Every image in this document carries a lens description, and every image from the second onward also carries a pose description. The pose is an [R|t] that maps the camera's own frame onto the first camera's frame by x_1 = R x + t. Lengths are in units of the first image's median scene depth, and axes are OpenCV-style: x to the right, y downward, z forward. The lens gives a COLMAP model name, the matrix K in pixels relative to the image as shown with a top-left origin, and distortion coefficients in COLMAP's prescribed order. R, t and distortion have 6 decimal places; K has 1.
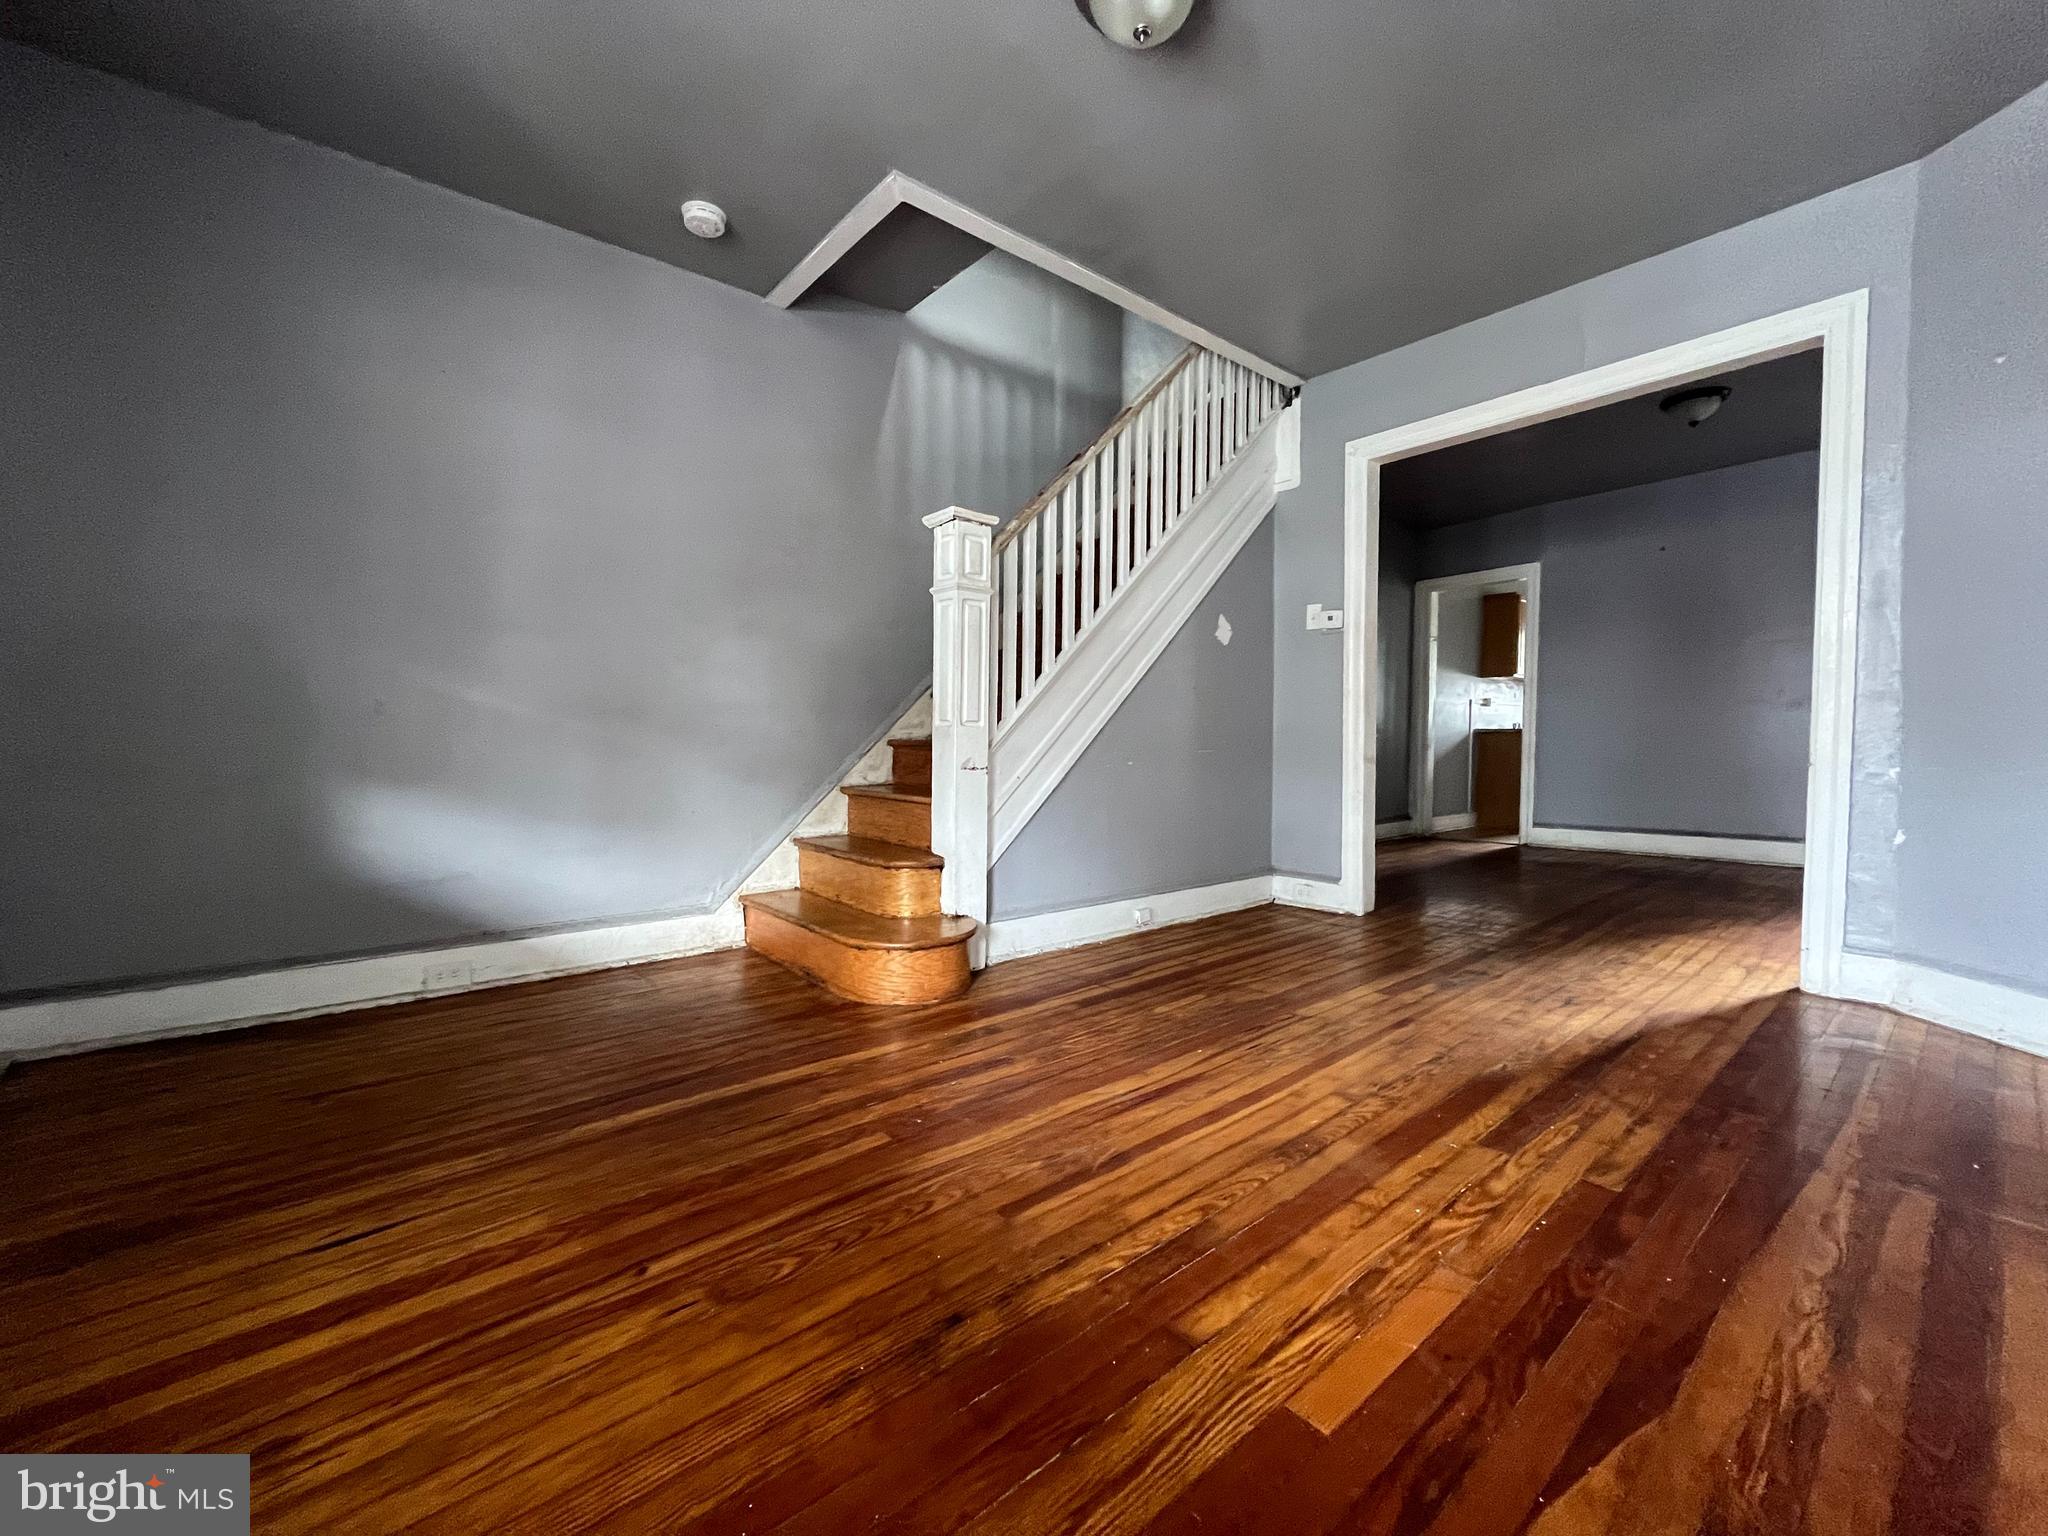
lens RADIAL K [[827.6, 0, 1025.9], [0, 827.6, 771.4], [0, 0, 1]] dist [-0.003067, -0.000120]
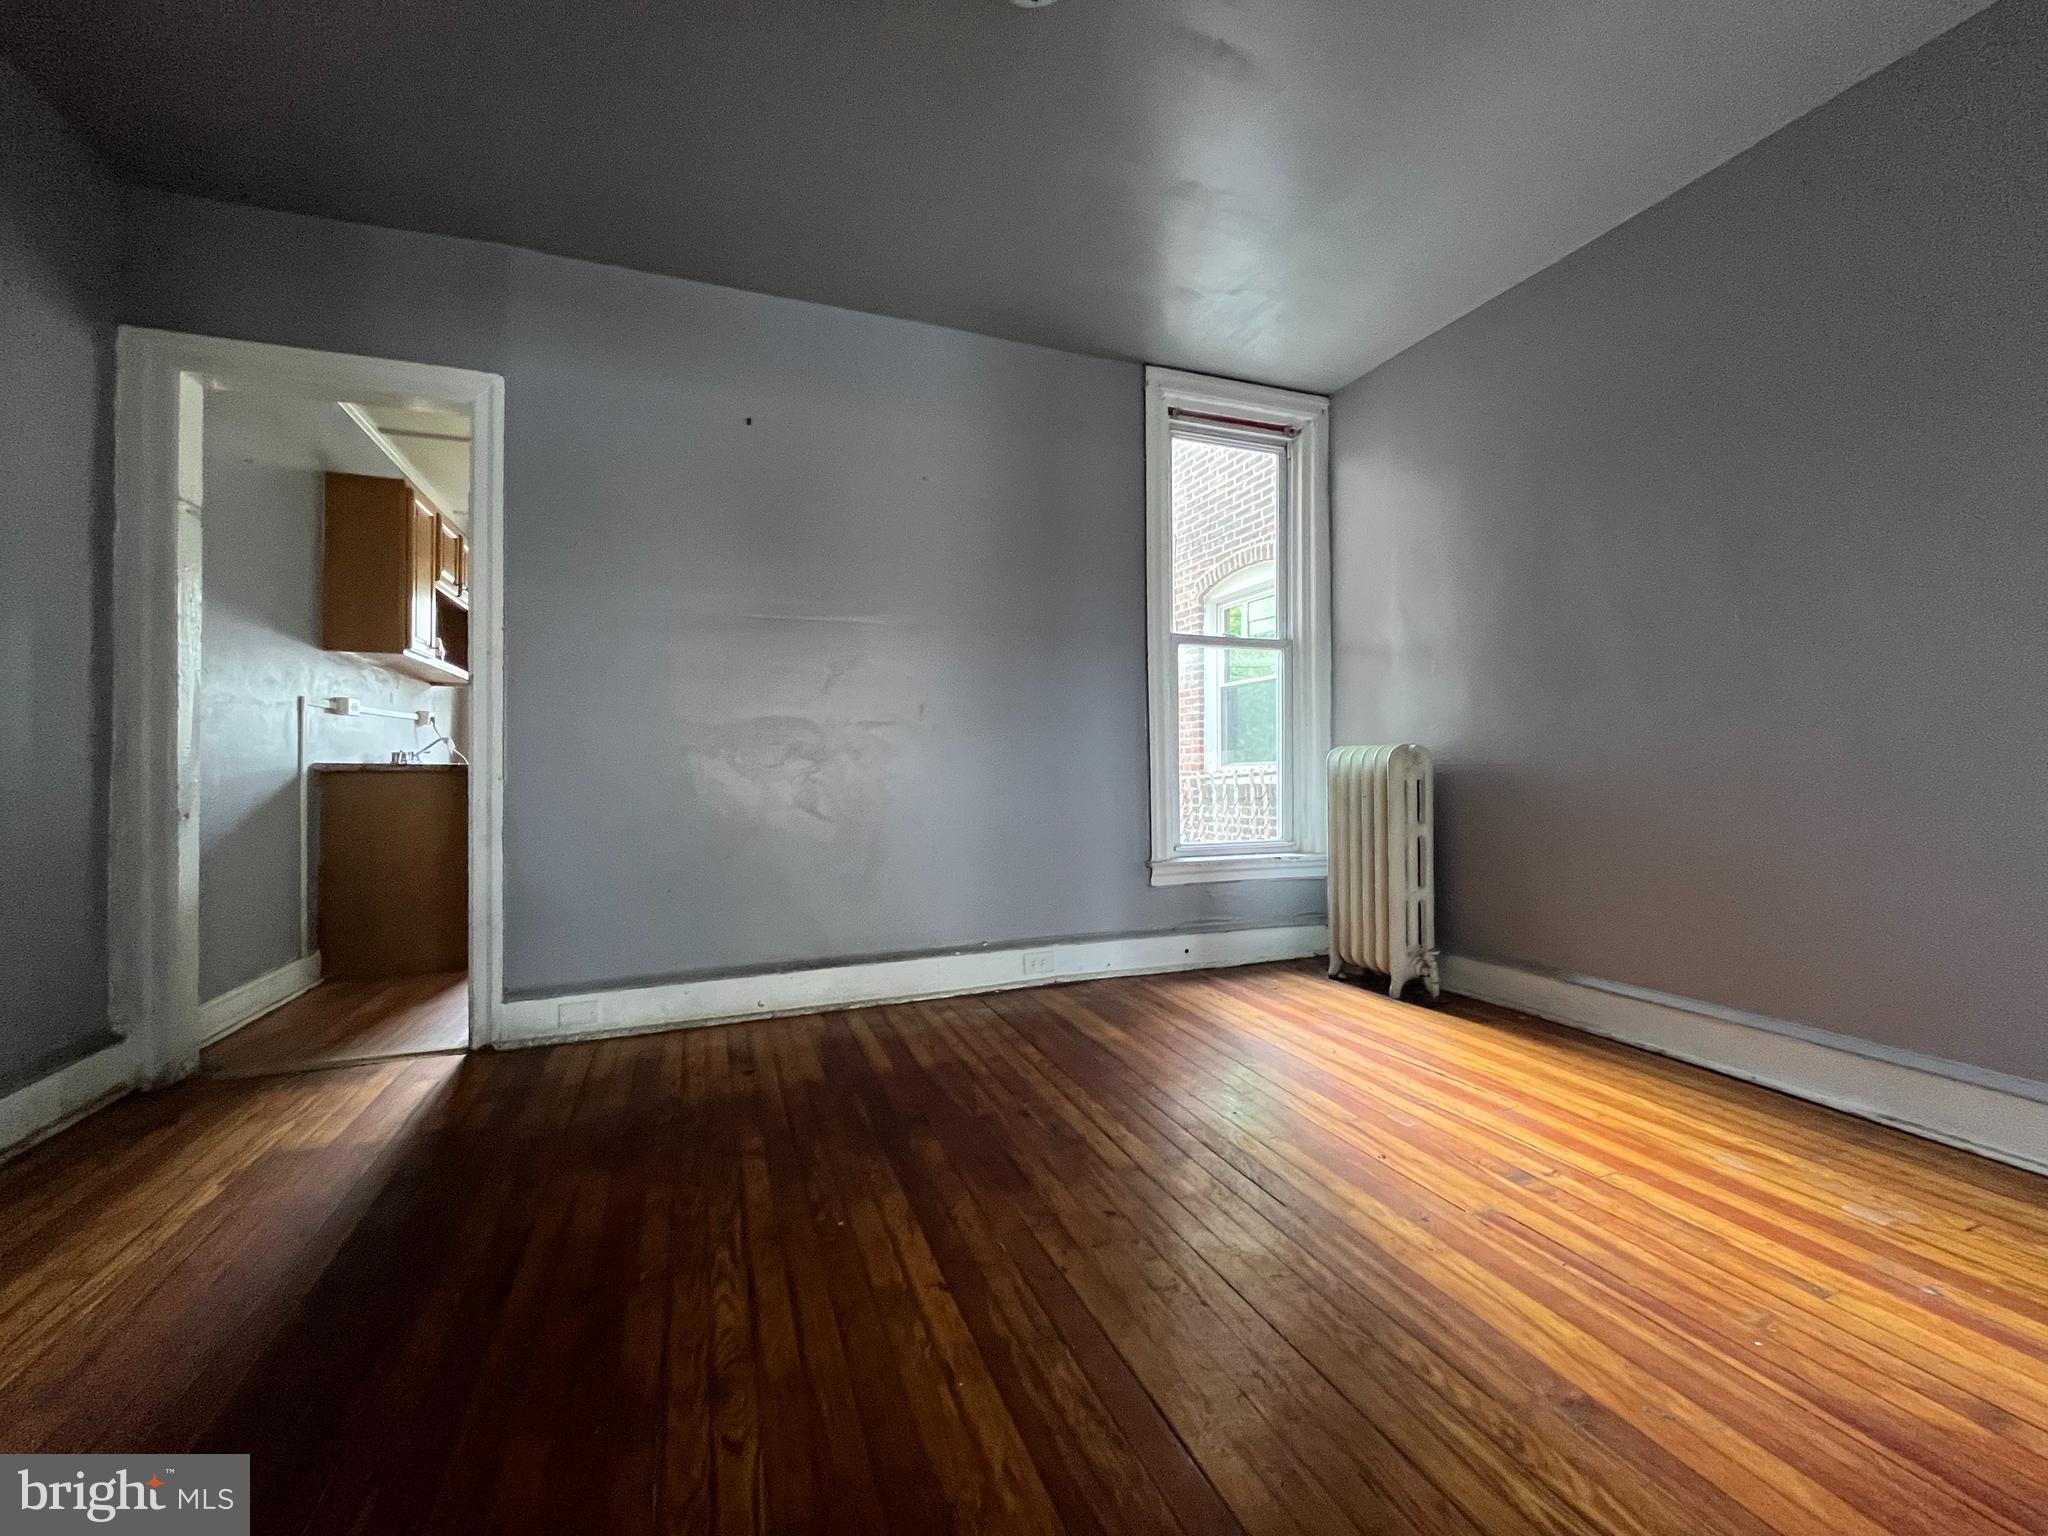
lens RADIAL K [[828.2, 0, 1025.5], [0, 828.2, 768.2], [0, 0, 1]] dist [-0.002822, -0.000246]
pose [[0.316096, -0.002254, 0.948725, 0.598131], [0.038421, 0.999207, -0.010427, -0.072514], [-0.947949, 0.039747, 0.315932, 1.222939]]
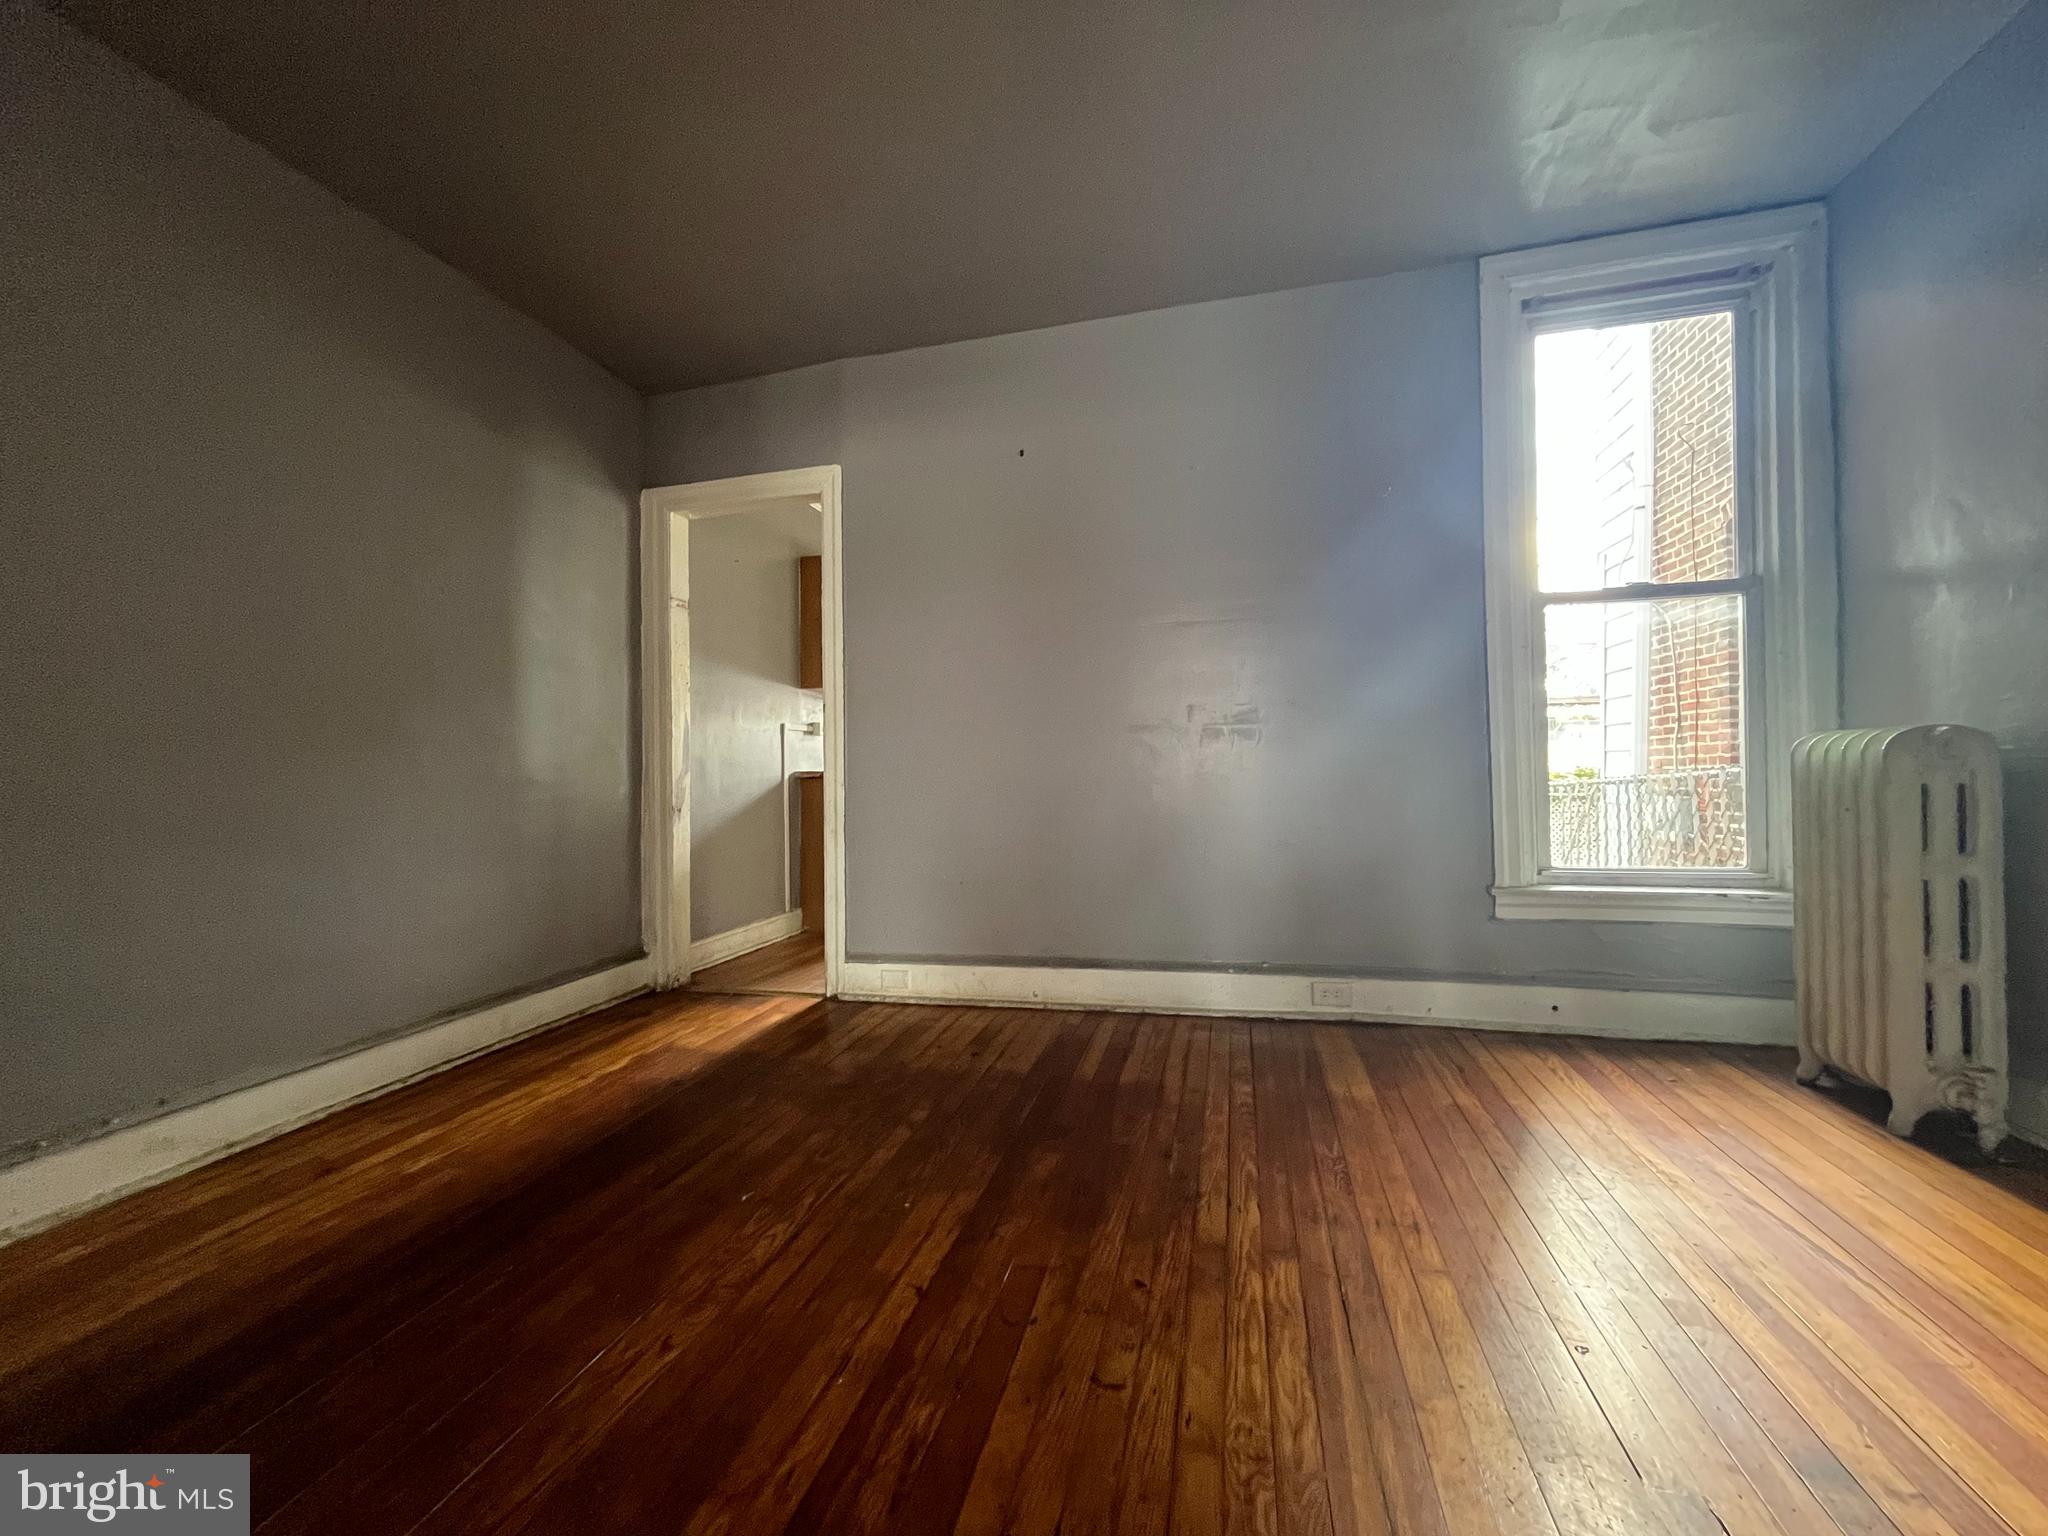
lens RADIAL K [[828.1, 0, 1024.0], [0, 828.1, 768.0], [0, 0, 1]] dist [0.000604, -0.000344]
pose [[0.807934, -0.014259, 0.589101, 0.789906], [0.039737, 0.998750, -0.030323, -0.071244], [-0.587932, 0.047909, 0.807491, 0.999528]]
